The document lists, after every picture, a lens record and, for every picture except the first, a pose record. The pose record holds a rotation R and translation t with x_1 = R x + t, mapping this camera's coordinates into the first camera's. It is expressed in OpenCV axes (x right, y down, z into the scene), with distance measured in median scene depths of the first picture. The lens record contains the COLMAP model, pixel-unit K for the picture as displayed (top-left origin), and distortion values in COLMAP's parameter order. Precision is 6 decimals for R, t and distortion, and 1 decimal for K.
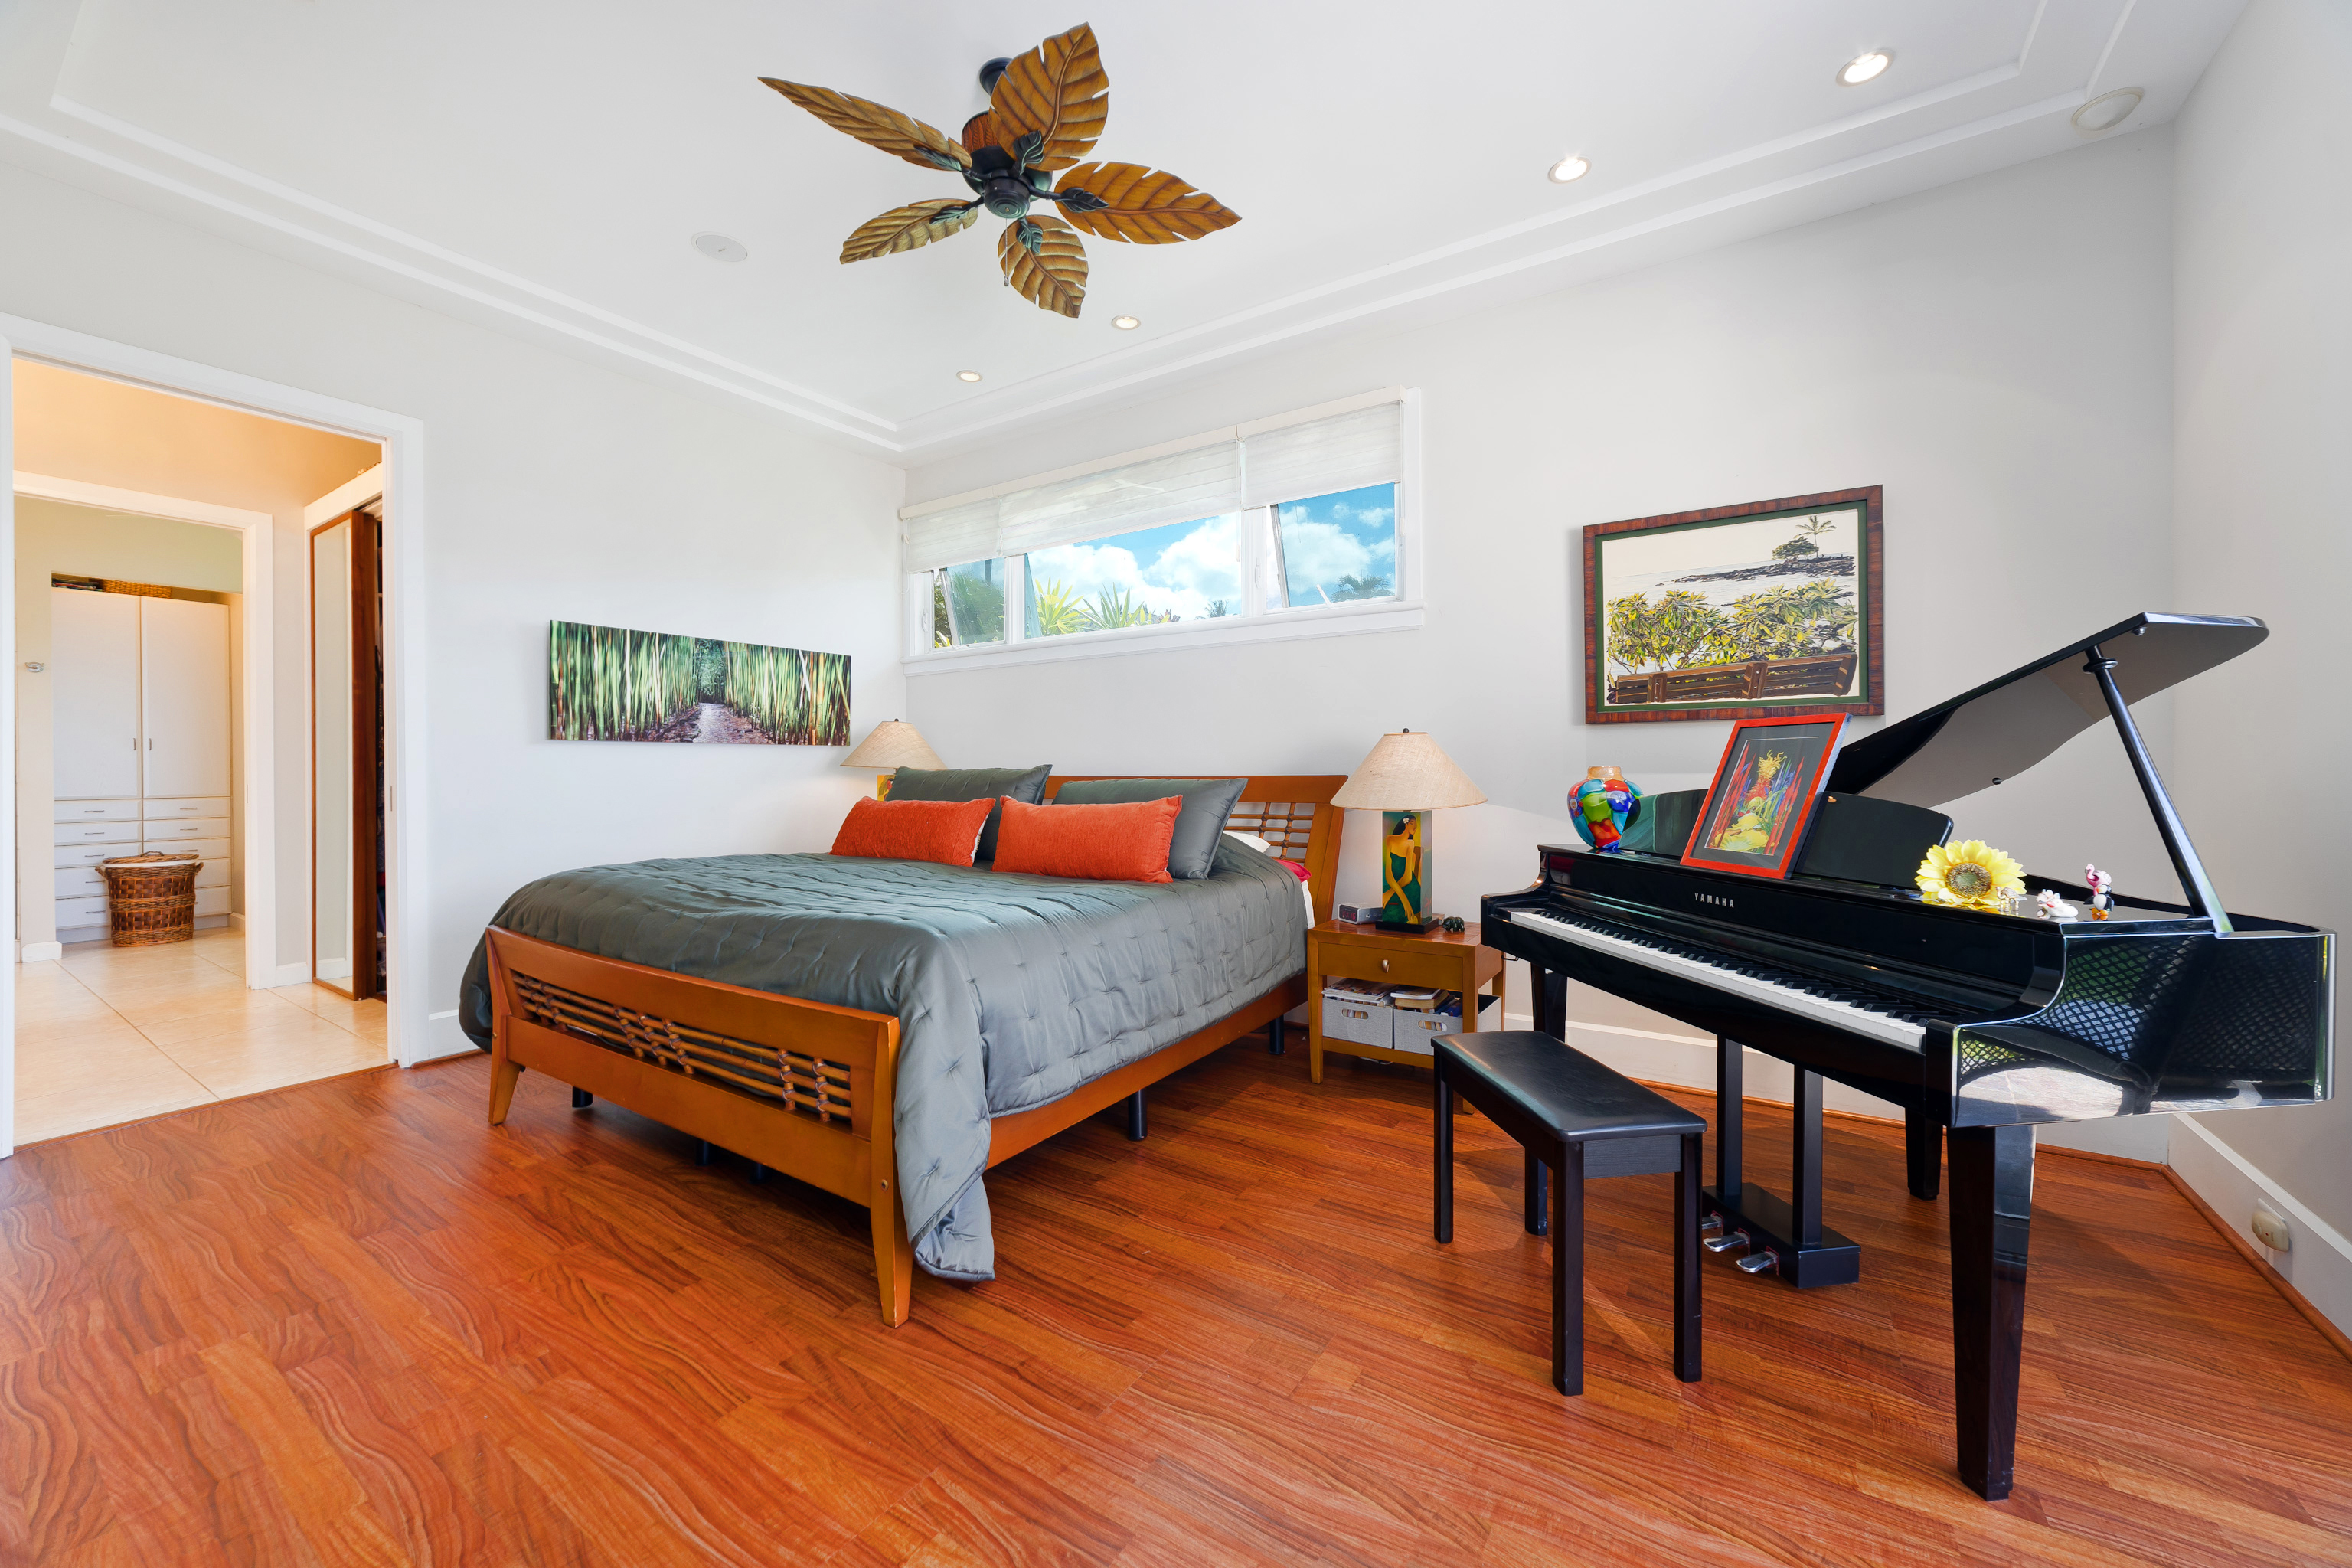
lens RADIAL K [[882.4, 0, 1191.5], [0, 882.4, 768.8], [0, 0, 1]] dist [0.001522, 0.000326]
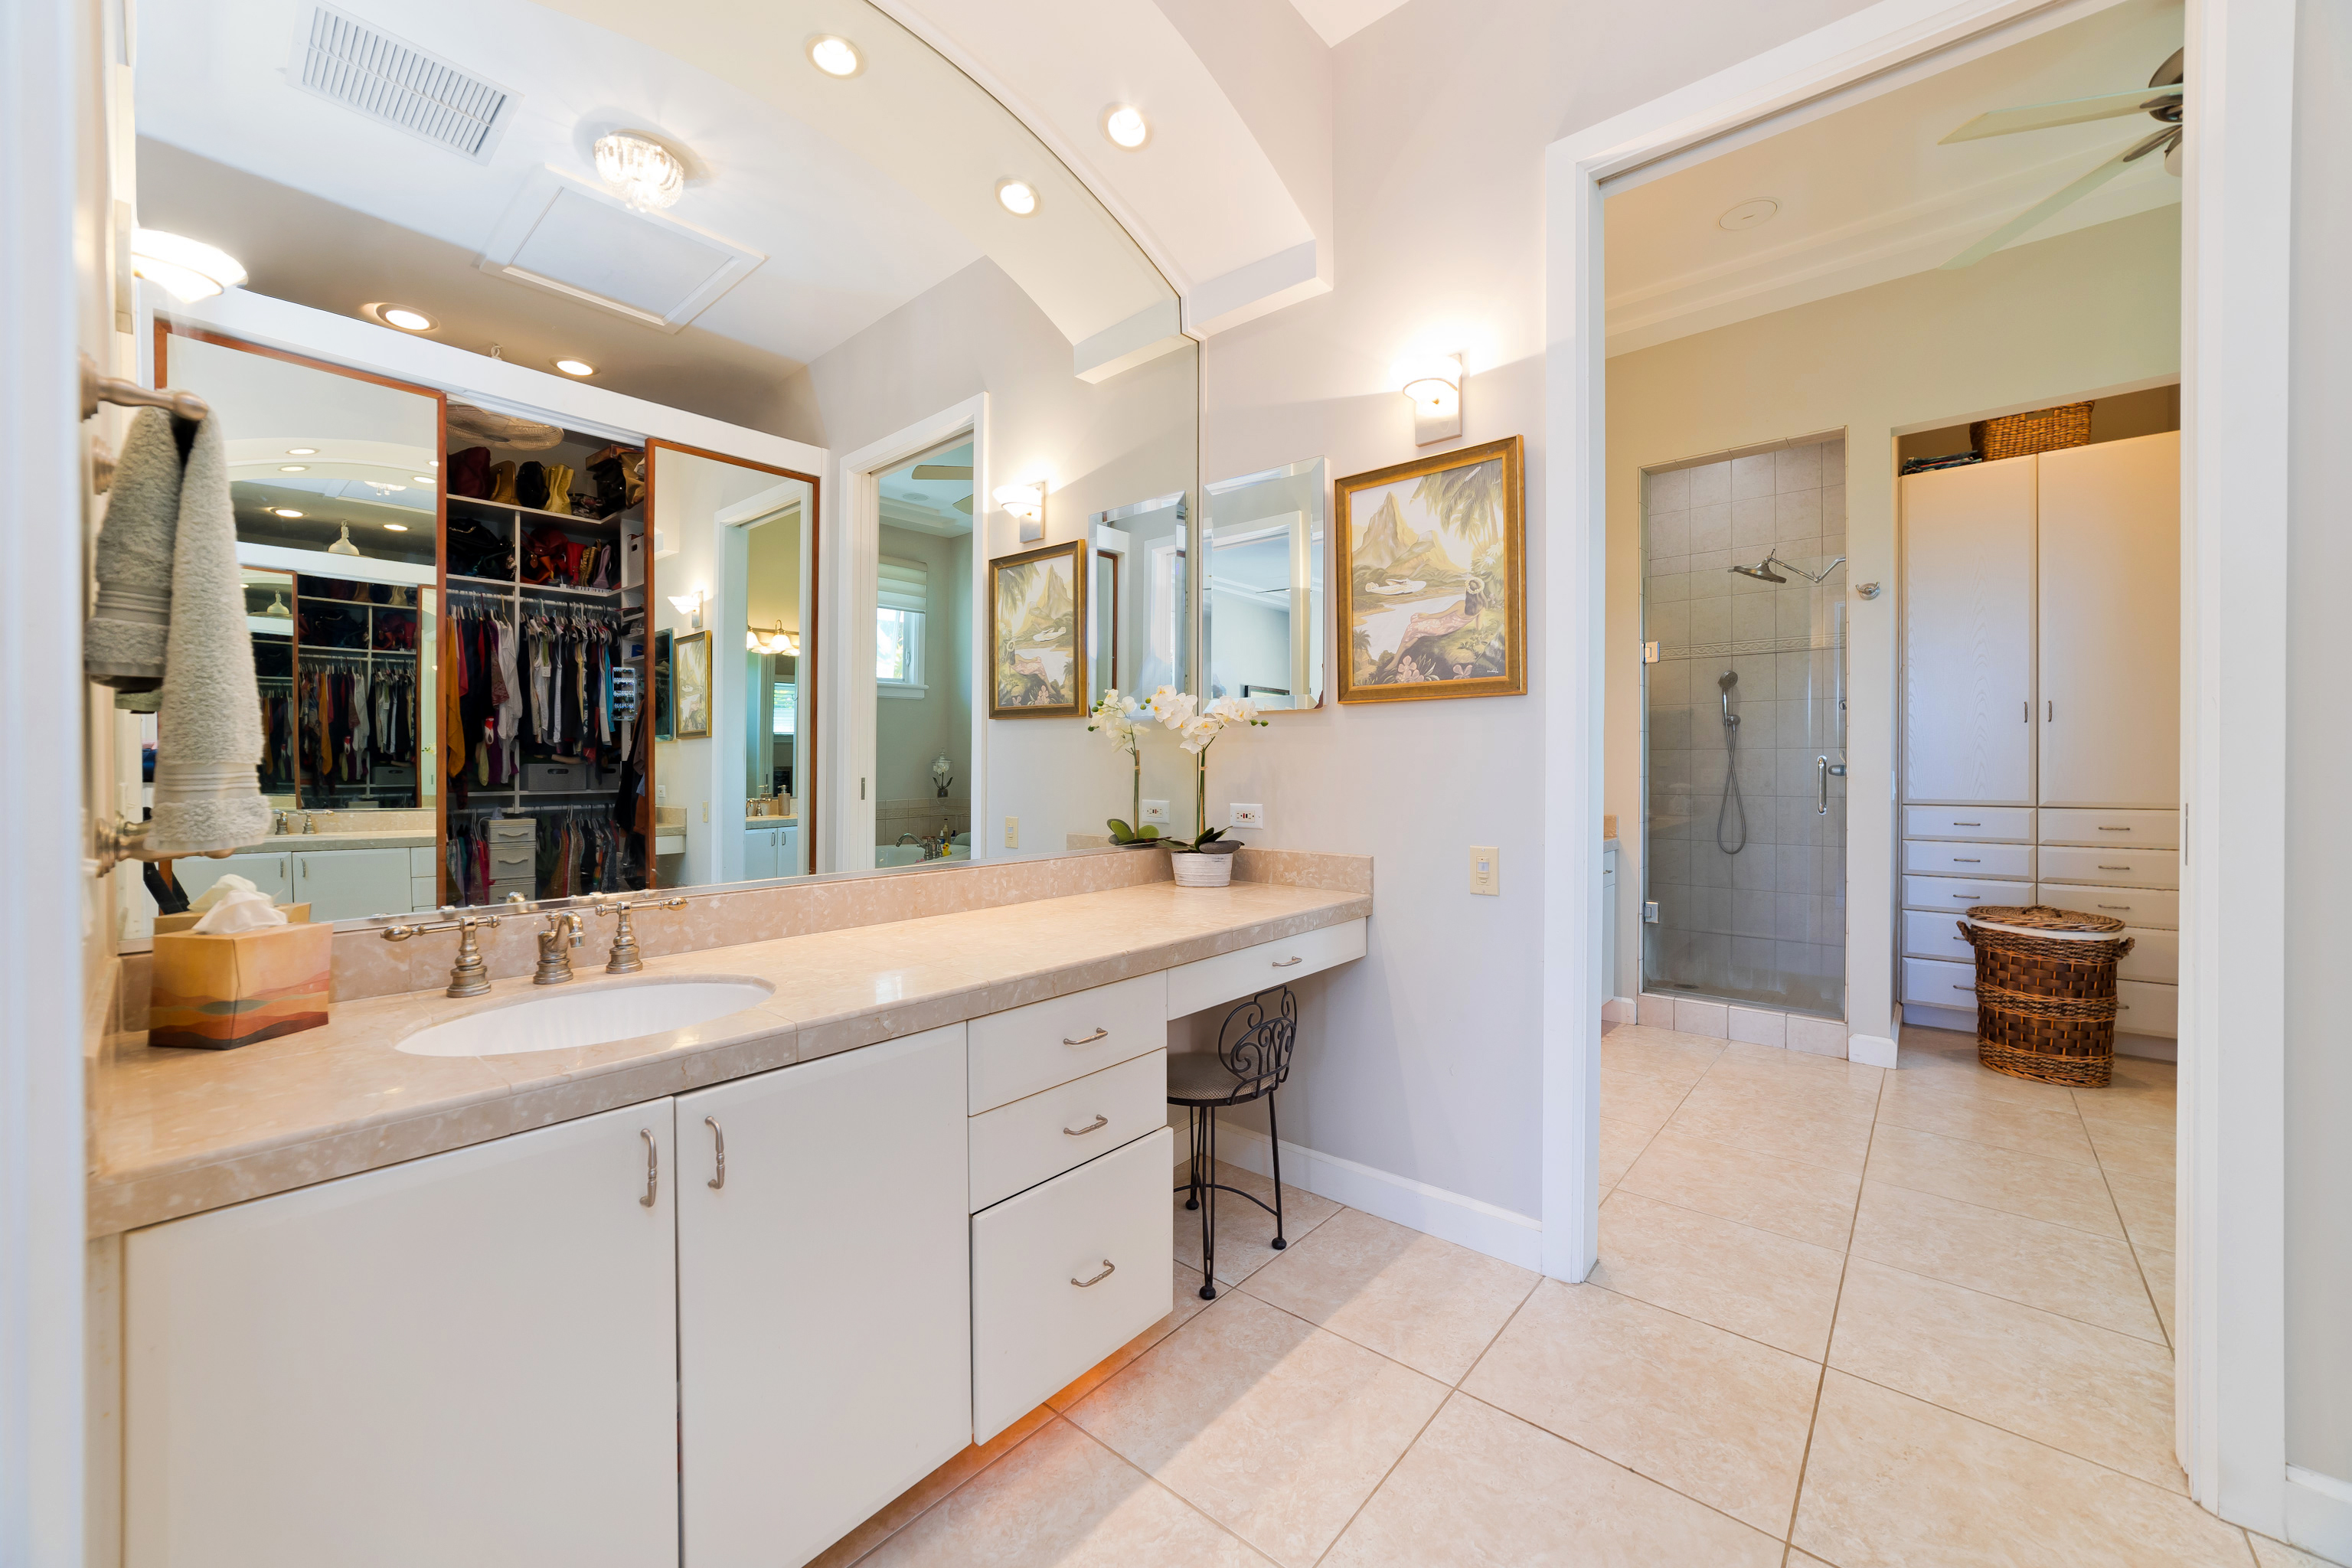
lens RADIAL K [[882.4, 0, 1183.6], [0, 882.4, 776.7], [0, 0, 1]] dist [0.001522, 0.000326]
pose [[-0.119496, 0.014986, -0.992722, -0.555985], [-0.001813, 0.999881, 0.015313, 0.006731], [0.992833, 0.003629, -0.119455, 0.524742]]
